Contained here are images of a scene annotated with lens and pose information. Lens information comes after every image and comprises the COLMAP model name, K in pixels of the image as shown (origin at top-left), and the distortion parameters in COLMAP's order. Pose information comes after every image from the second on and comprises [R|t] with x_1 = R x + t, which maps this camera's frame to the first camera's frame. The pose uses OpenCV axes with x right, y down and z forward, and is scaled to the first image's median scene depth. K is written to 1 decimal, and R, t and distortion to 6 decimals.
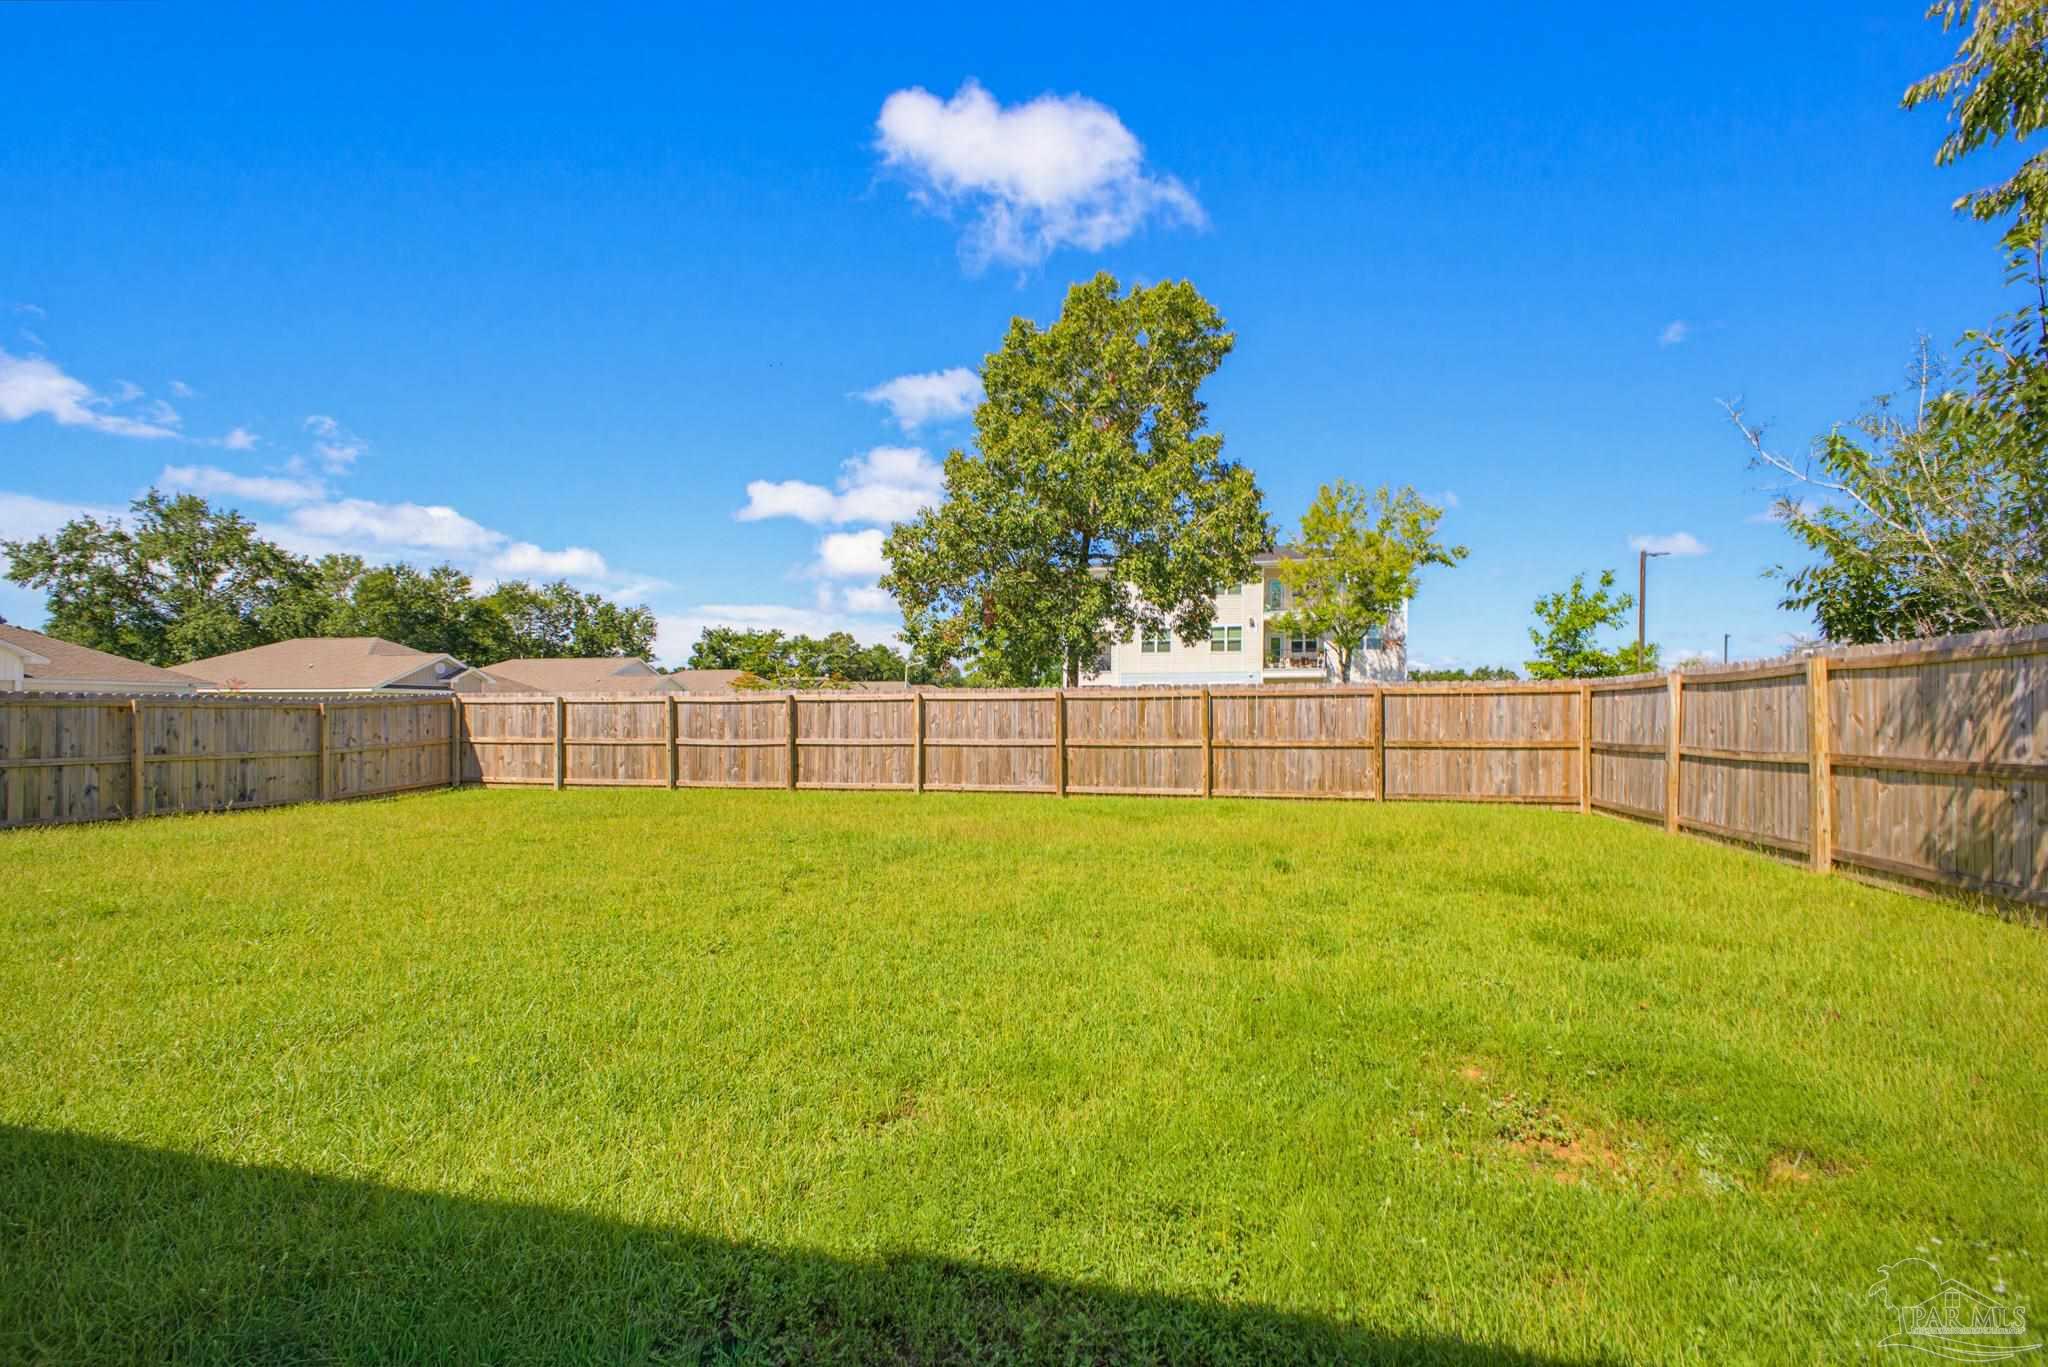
lens RADIAL K [[806.9, 0, 1017.8], [0, 806.9, 734.2], [0, 0, 1]] dist [0.016926, -0.003057]
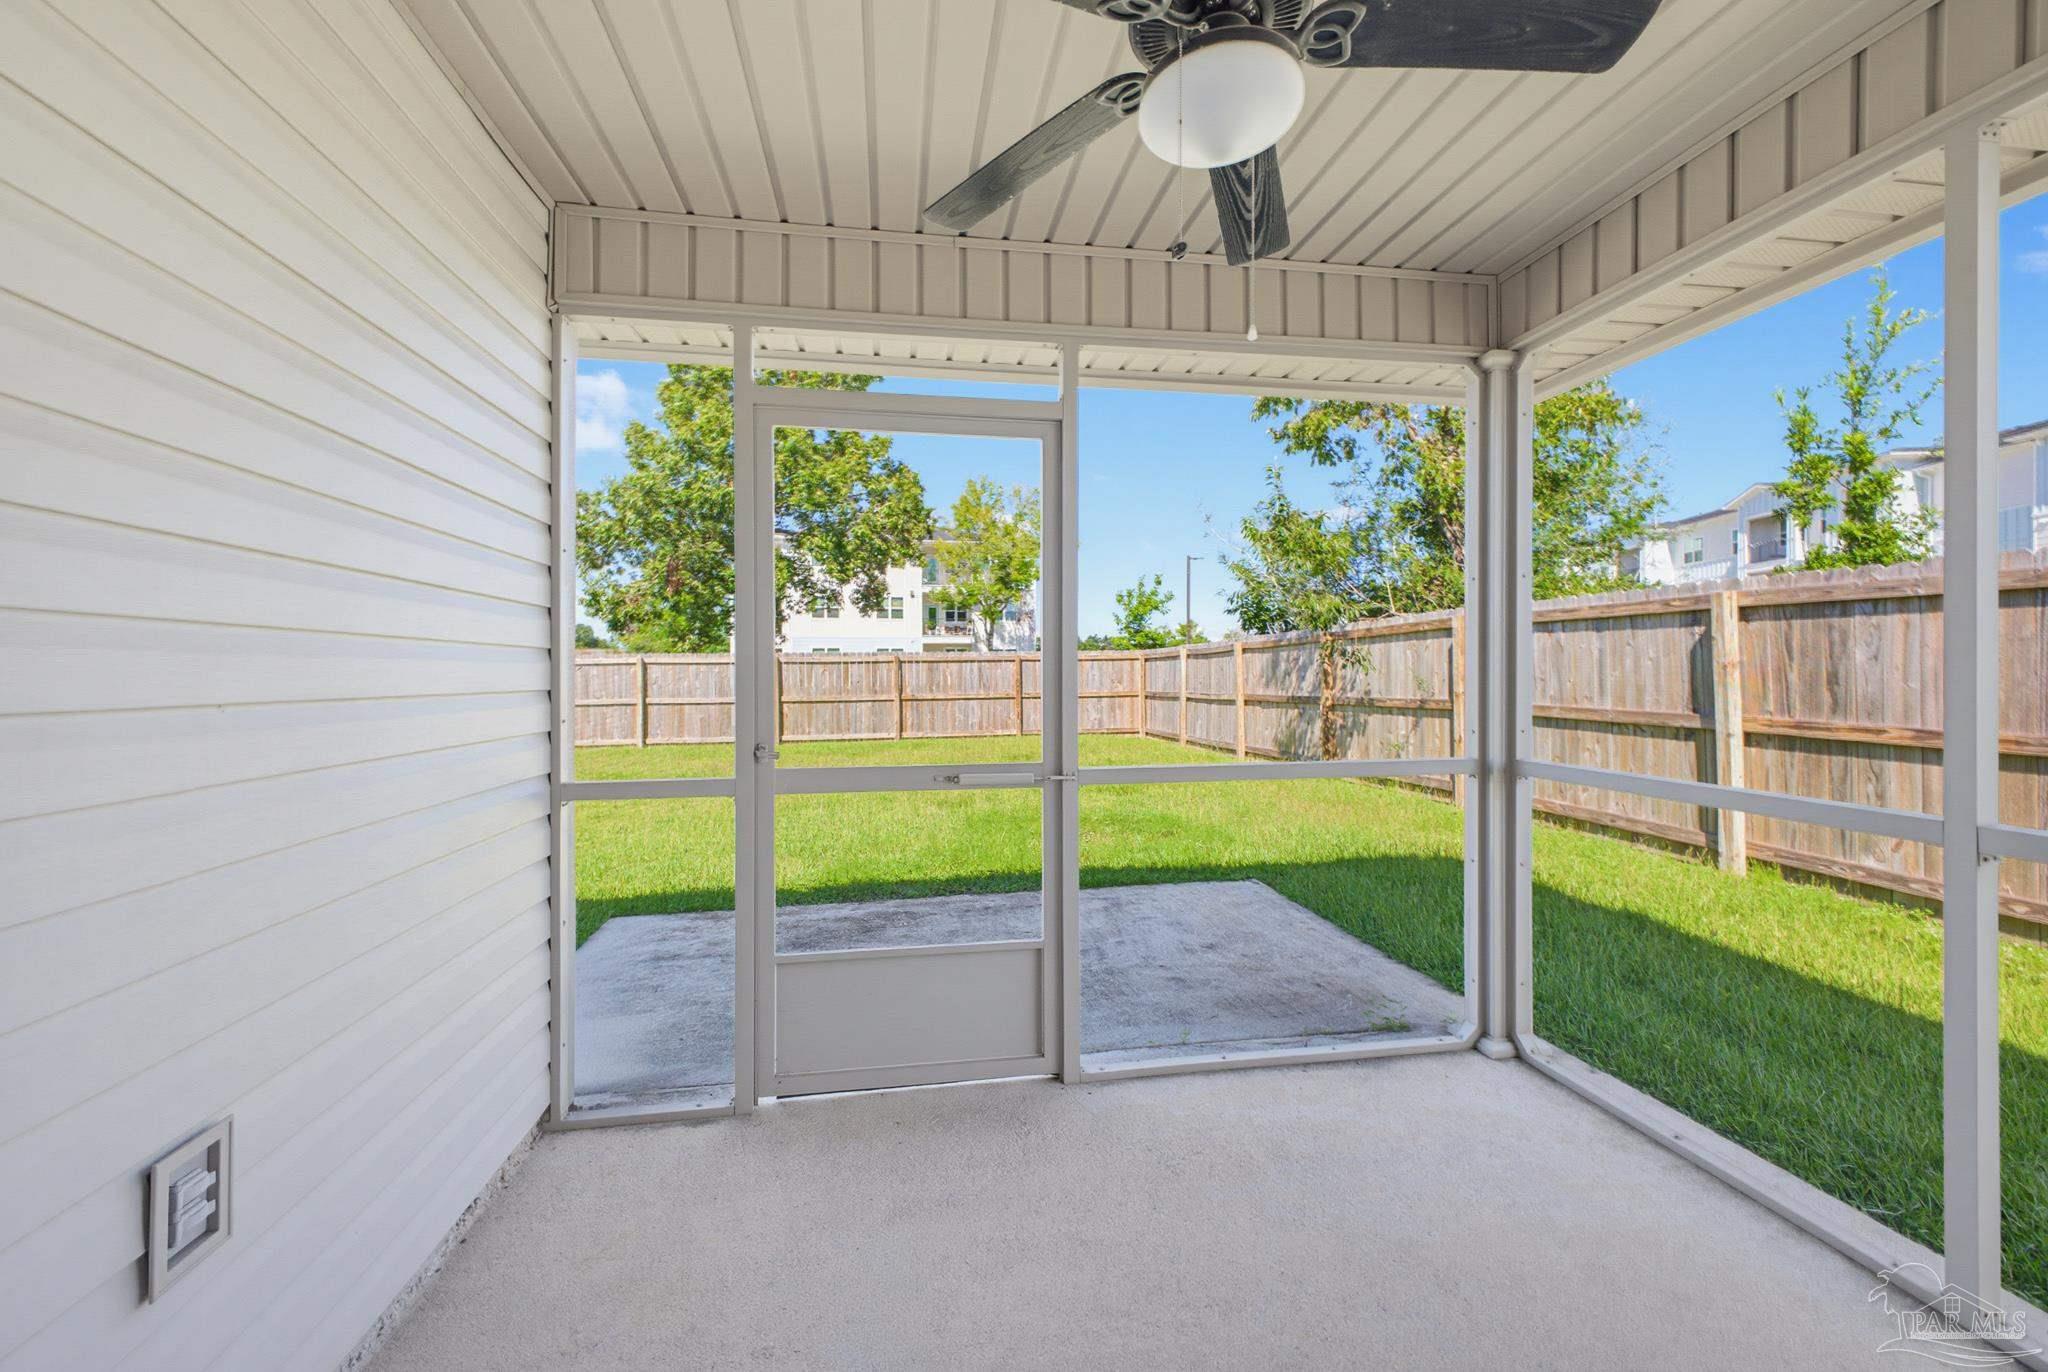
lens RADIAL K [[806.9, 0, 1017.4], [0, 806.9, 674.3], [0, 0, 1]] dist [0.016926, -0.003057]
pose [[0.912138, -0.005236, 0.409849, -0.058693], [0.016473, 0.999579, -0.023891, 0.004002], [-0.409551, 0.028543, 0.911841, -0.124606]]
